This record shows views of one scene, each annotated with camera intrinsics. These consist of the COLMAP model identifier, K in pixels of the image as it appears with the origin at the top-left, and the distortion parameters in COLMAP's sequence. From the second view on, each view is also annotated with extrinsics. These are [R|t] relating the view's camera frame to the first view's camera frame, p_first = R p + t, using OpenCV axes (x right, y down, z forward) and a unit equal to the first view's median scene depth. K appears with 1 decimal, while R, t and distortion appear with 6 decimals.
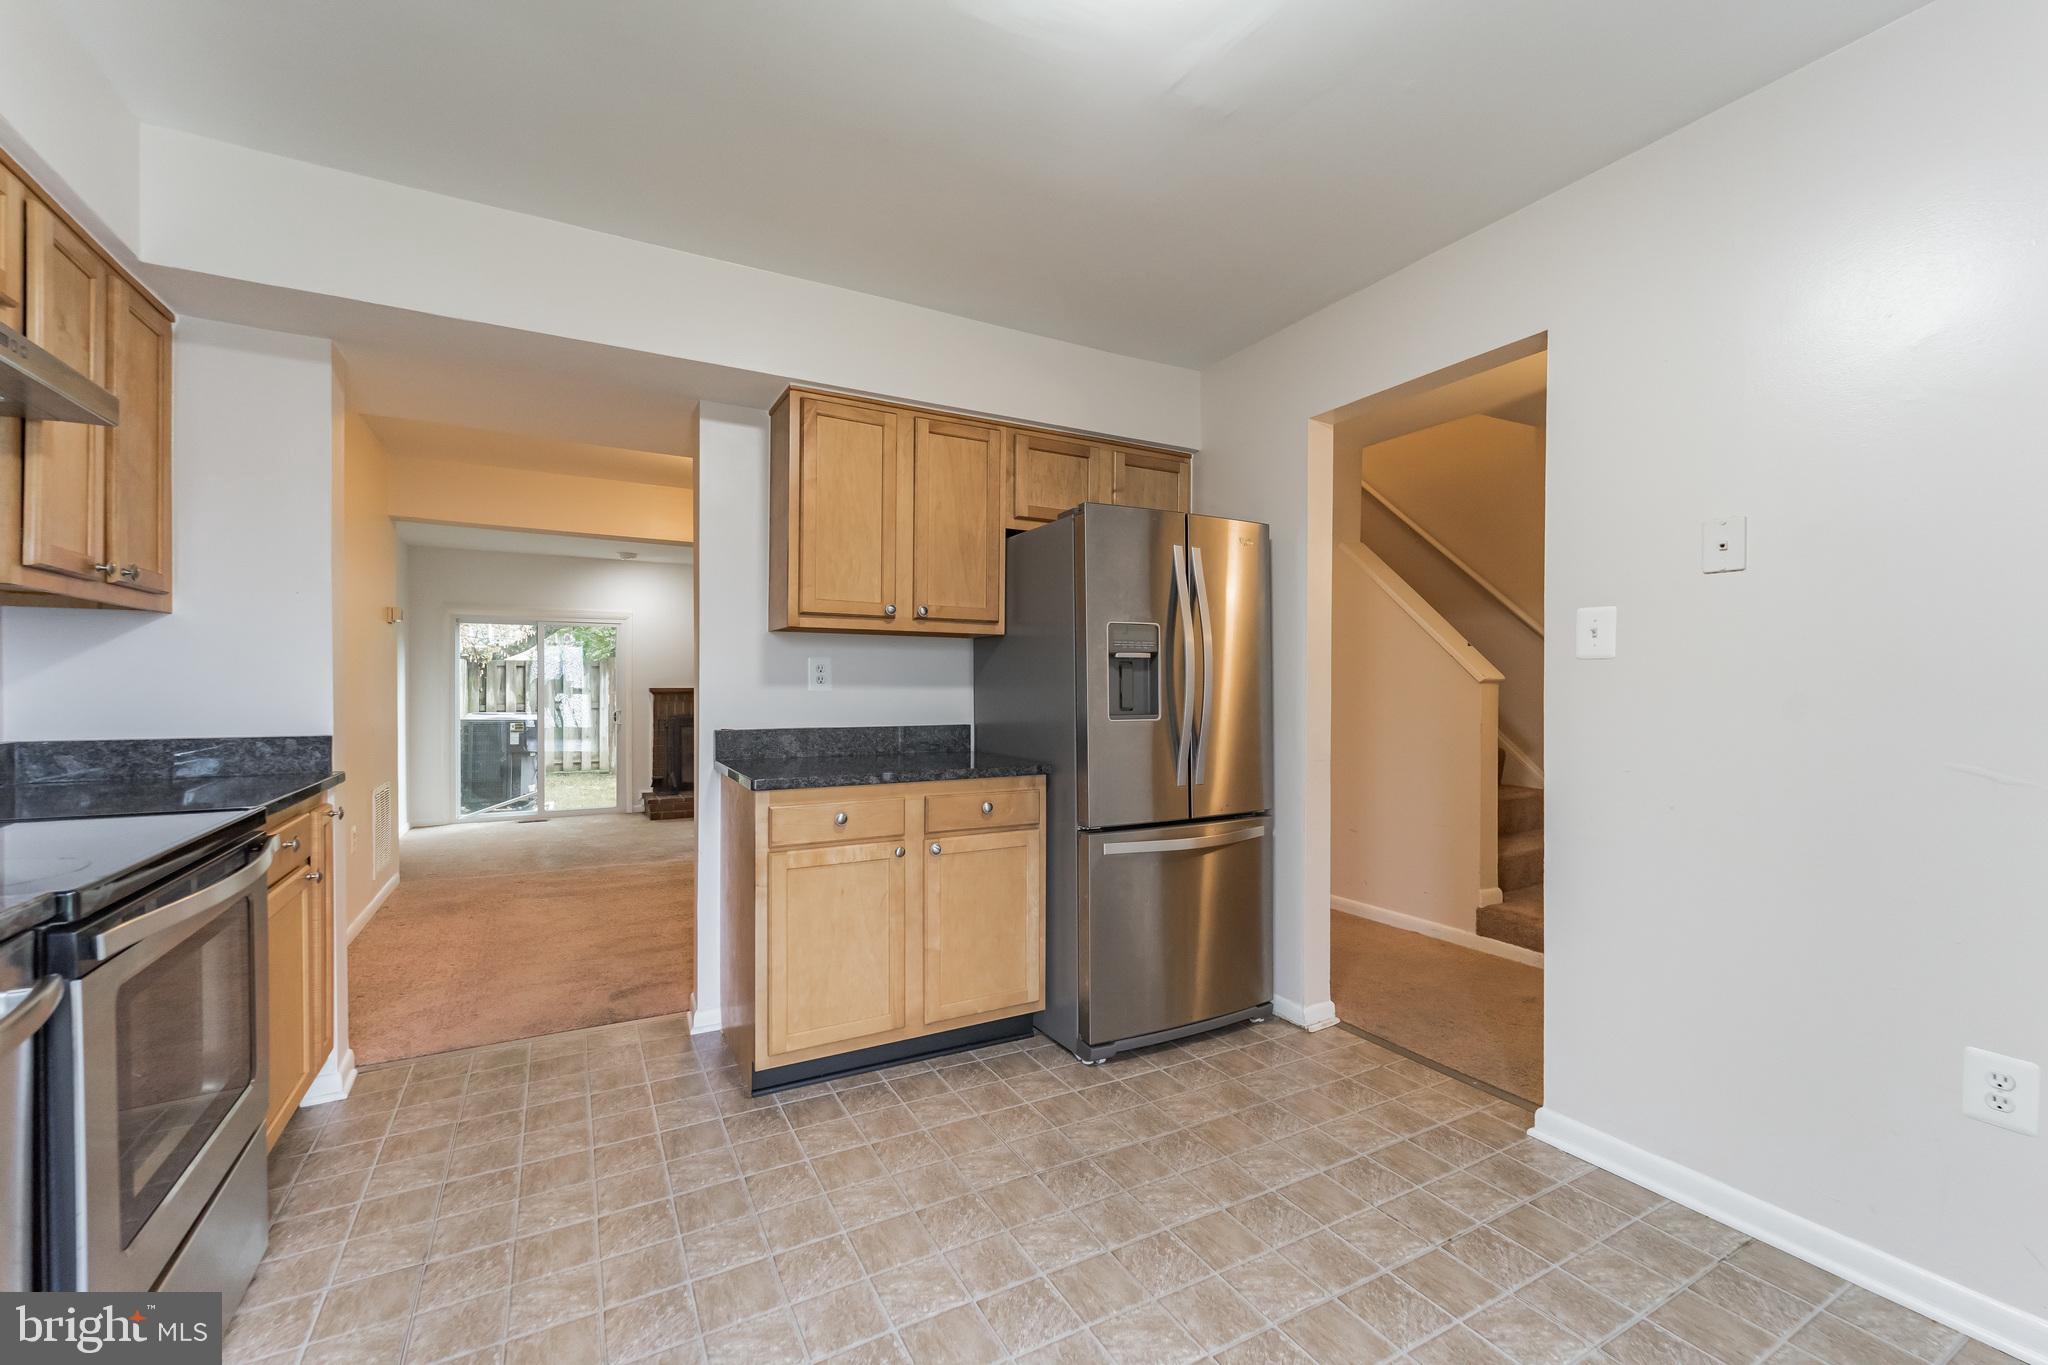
lens RADIAL K [[842.4, 0, 1017.6], [0, 842.4, 690.8], [0, 0, 1]] dist [0.002671, -0.000343]
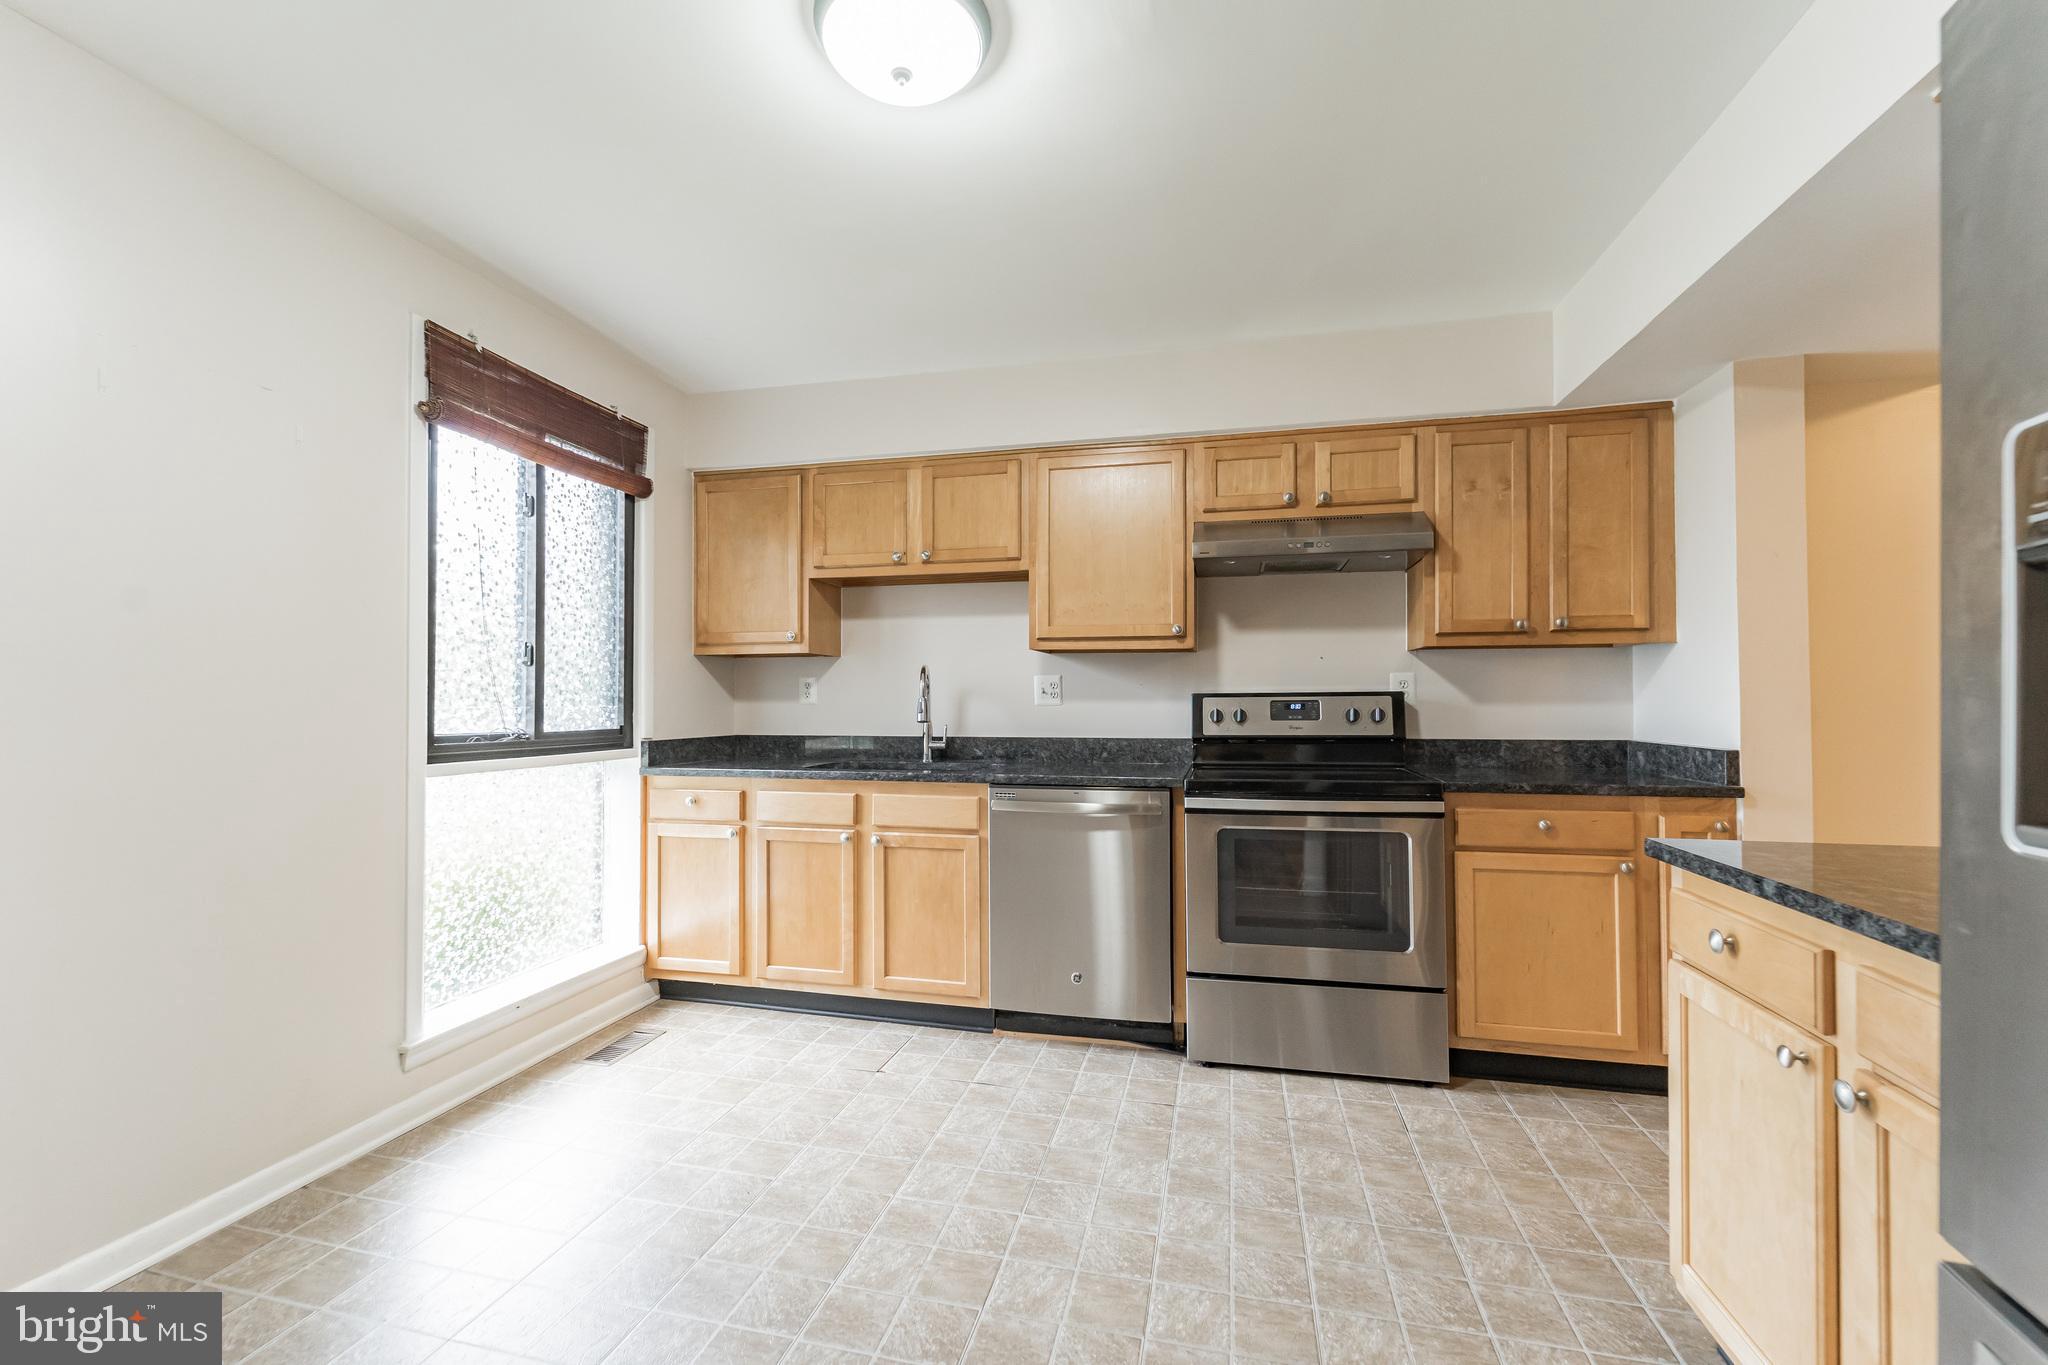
lens RADIAL K [[842.4, 0, 1015.6], [0, 842.4, 691.4], [0, 0, 1]] dist [0.002671, -0.000343]
pose [[-0.674404, -0.011325, -0.738276, 0.527491], [-0.006598, 0.999935, -0.009312, -0.003038], [0.738333, -0.001409, -0.674435, 1.064824]]
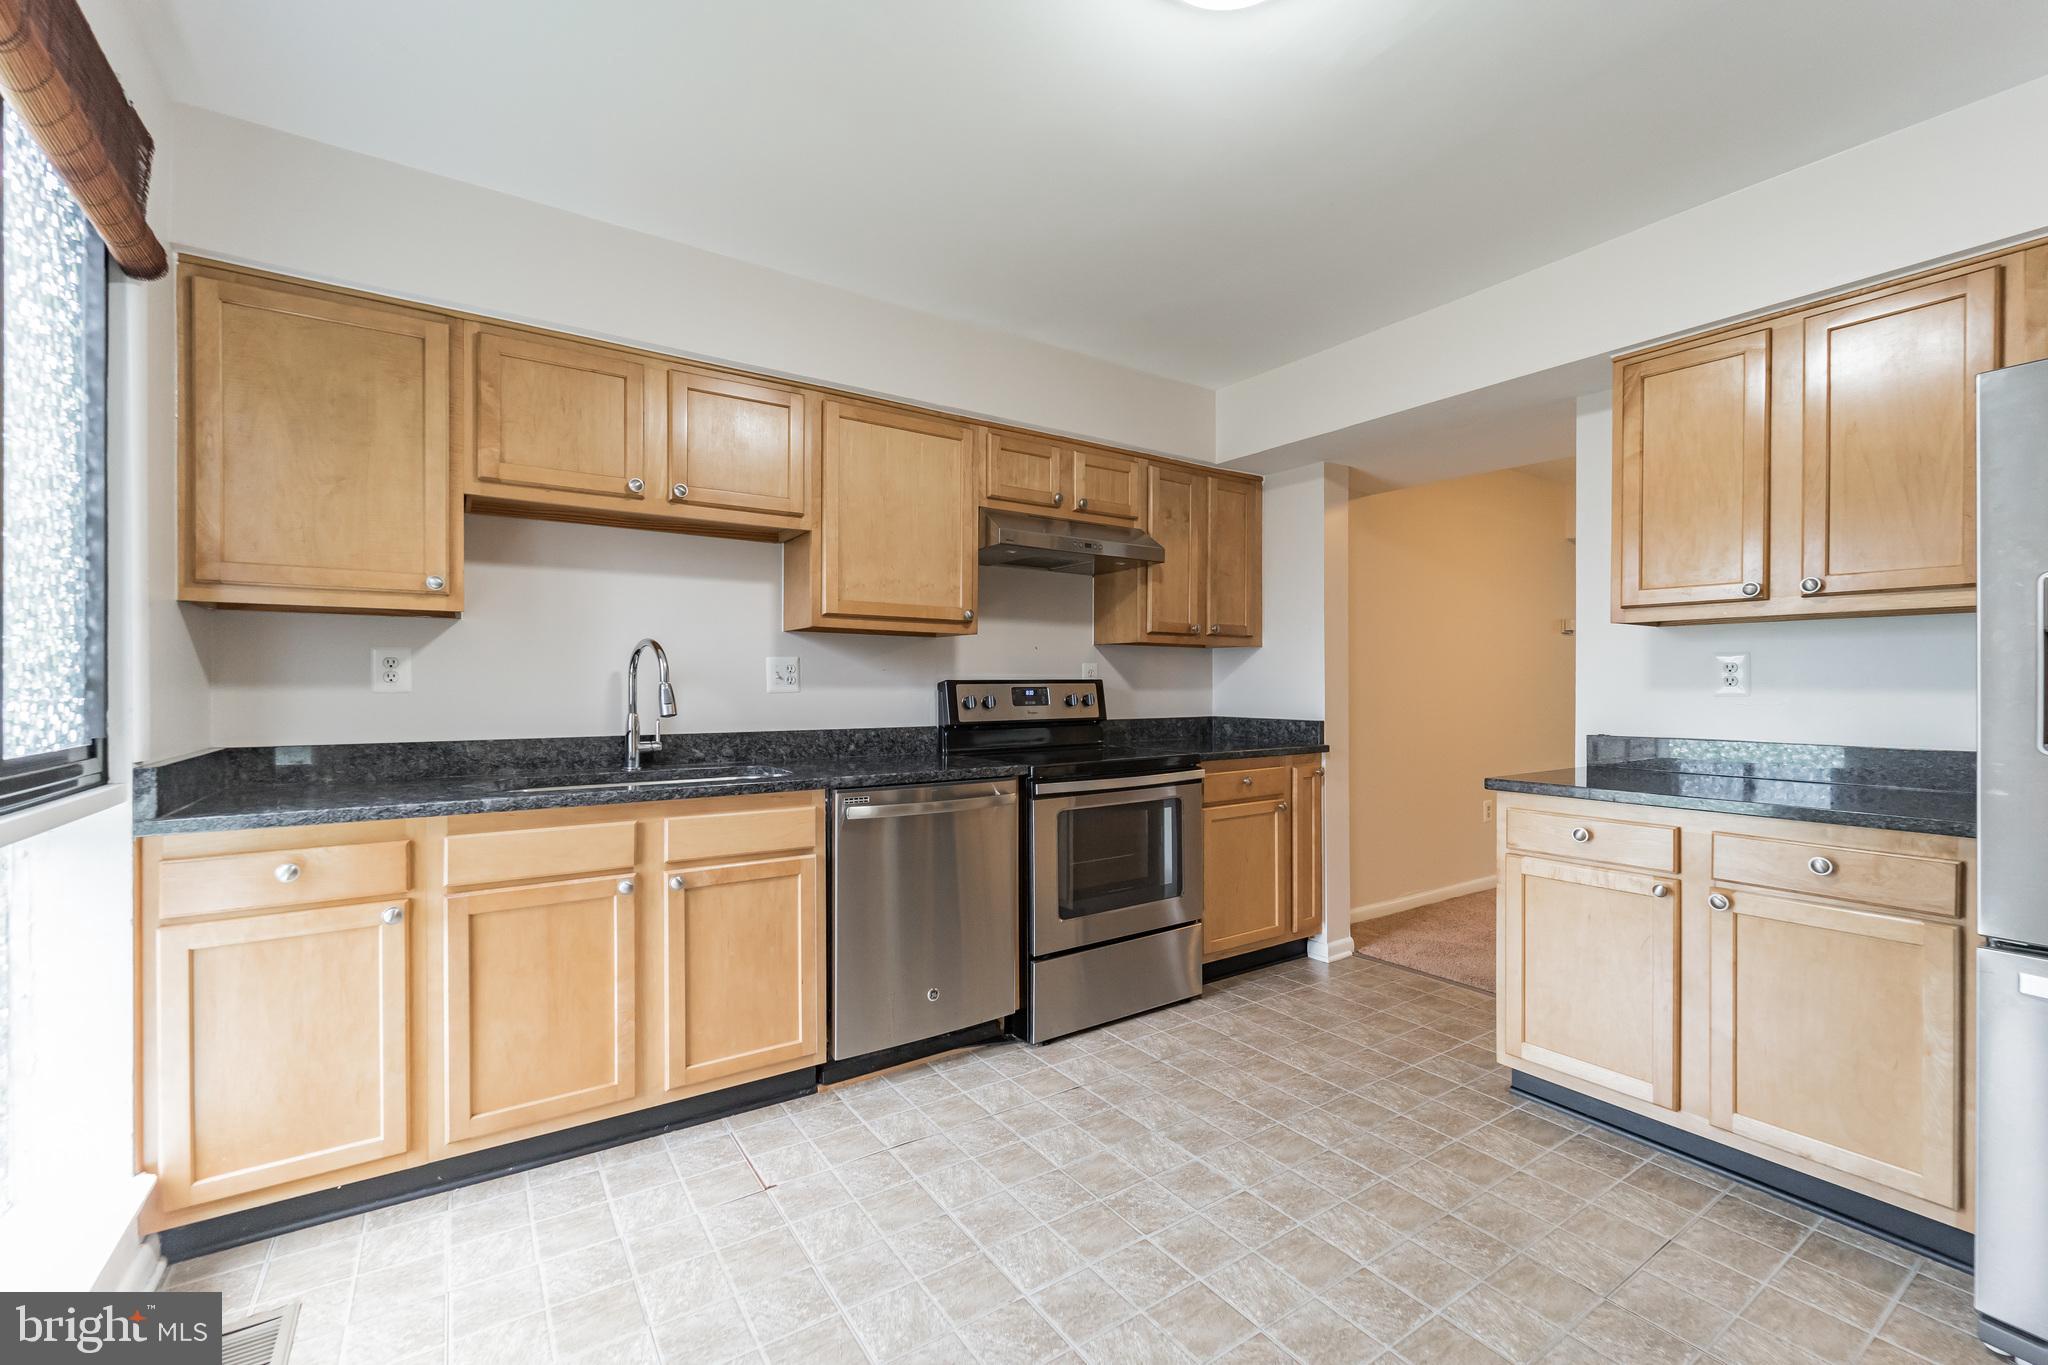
lens RADIAL K [[842.4, 0, 1012.6], [0, 842.4, 690.5], [0, 0, 1]] dist [0.002671, -0.000343]
pose [[0.083946, 0.002171, -0.996468, 0.668530], [-0.007708, 0.999969, 0.001529, -0.000191], [0.996441, 0.007552, 0.083960, 0.319673]]
